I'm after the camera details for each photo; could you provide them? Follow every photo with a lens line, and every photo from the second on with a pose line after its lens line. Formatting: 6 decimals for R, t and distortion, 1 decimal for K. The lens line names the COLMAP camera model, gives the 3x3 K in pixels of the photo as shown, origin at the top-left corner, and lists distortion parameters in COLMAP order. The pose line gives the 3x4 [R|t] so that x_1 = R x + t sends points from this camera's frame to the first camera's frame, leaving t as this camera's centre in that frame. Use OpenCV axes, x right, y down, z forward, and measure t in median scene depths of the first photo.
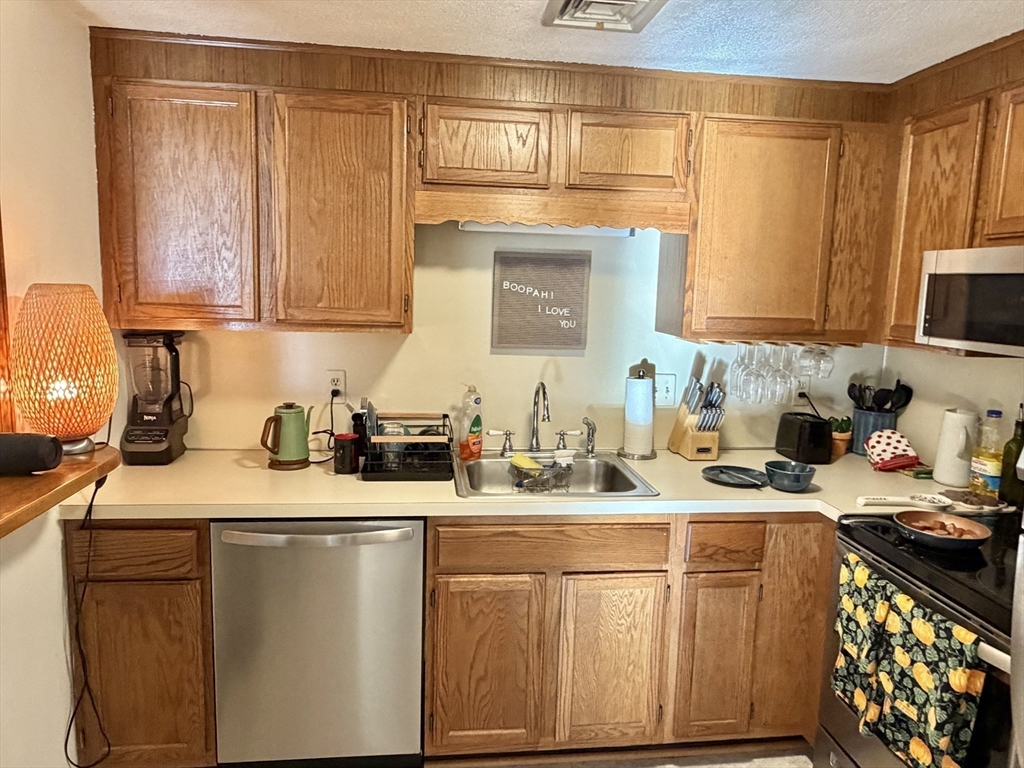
lens RADIAL K [[695.7, 0, 512.9], [0, 695.7, 376.7], [0, 0, 1]] dist [0.000878, -0.000645]
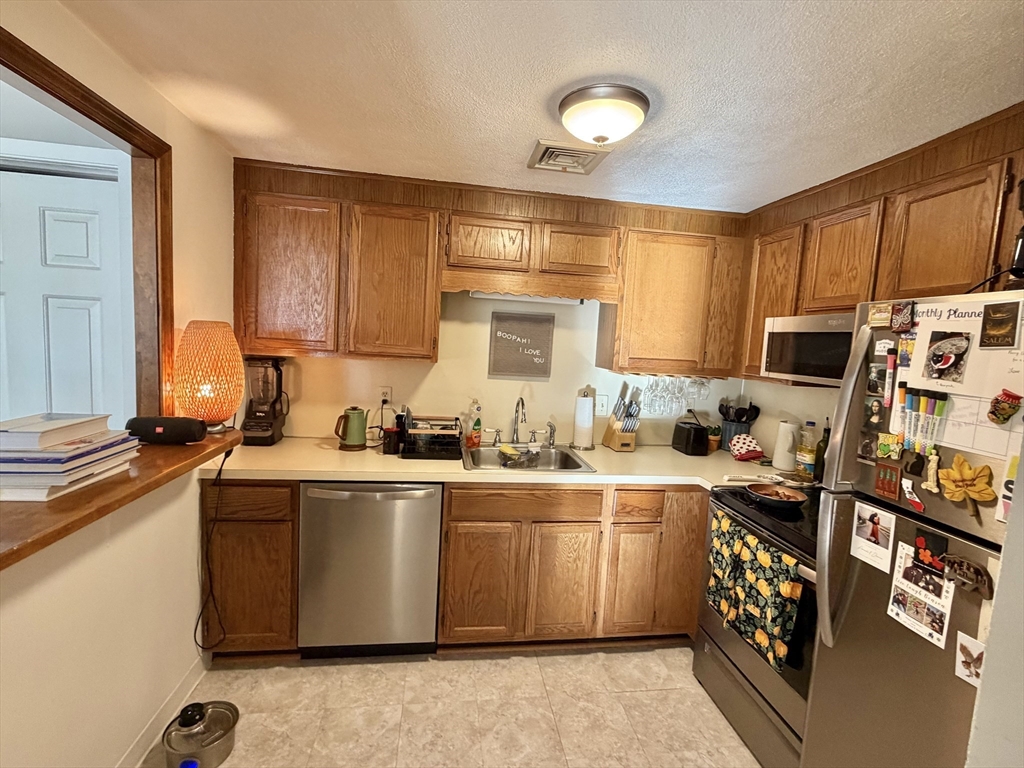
lens RADIAL K [[468.8, 0, 513.0], [0, 468.8, 384.9], [0, 0, 1]] dist [0.000503, 0.000157]
pose [[0.999231, 0.024679, 0.030460, -0.009488], [-0.023495, 0.998978, -0.038621, 0.023433], [-0.031382, 0.037876, 0.998790, -0.033799]]
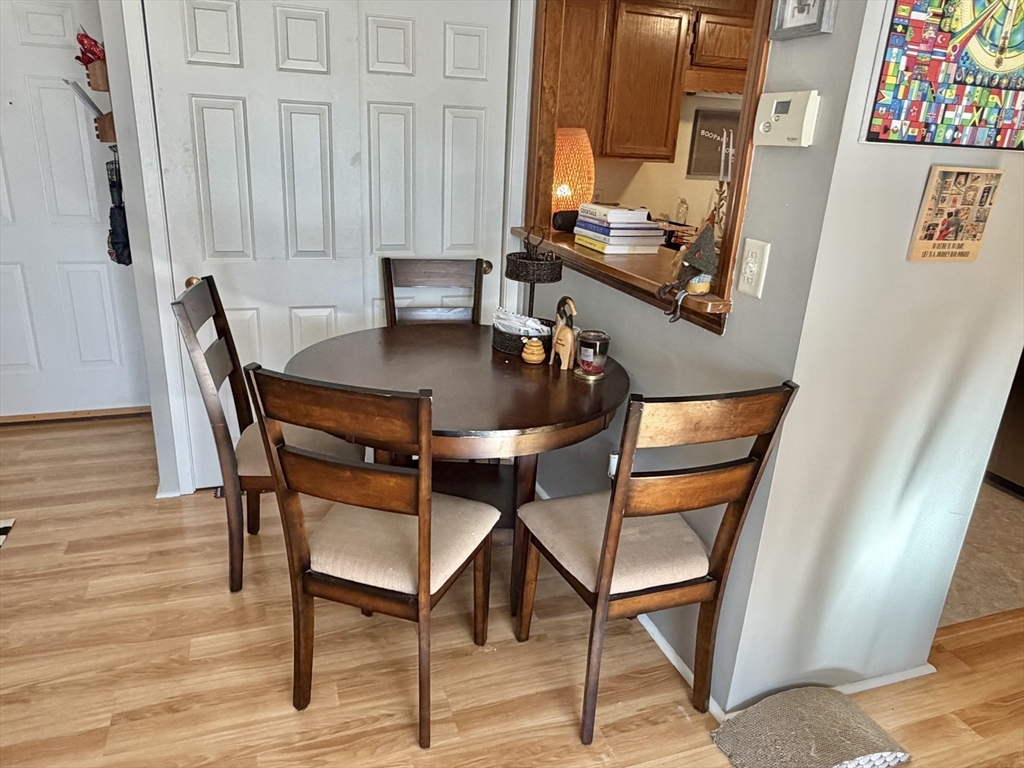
lens RADIAL K [[700.9, 0, 512.0], [0, 700.9, 384.0], [0, 0, 1]] dist [0.000913, -0.001509]
pose [[0.977291, -0.055025, 0.204635, -0.912975], [0.010951, 0.977522, 0.210549, 0.097976], [-0.211621, -0.203527, 0.955925, -0.618894]]
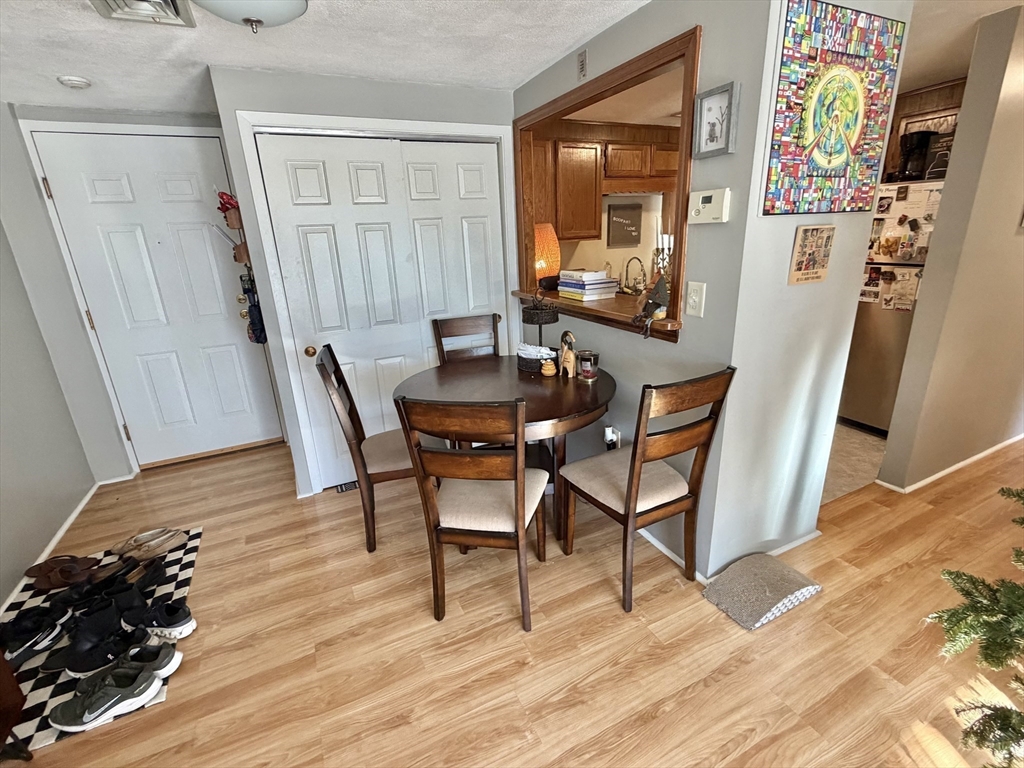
lens RADIAL K [[468.8, 0, 513.0], [0, 468.8, 384.9], [0, 0, 1]] dist [0.000503, 0.000157]
pose [[0.942822, -0.169147, 0.287185, -1.073447], [0.114688, 0.973680, 0.196962, 0.084162], [-0.312942, -0.152763, 0.937406, -0.614159]]
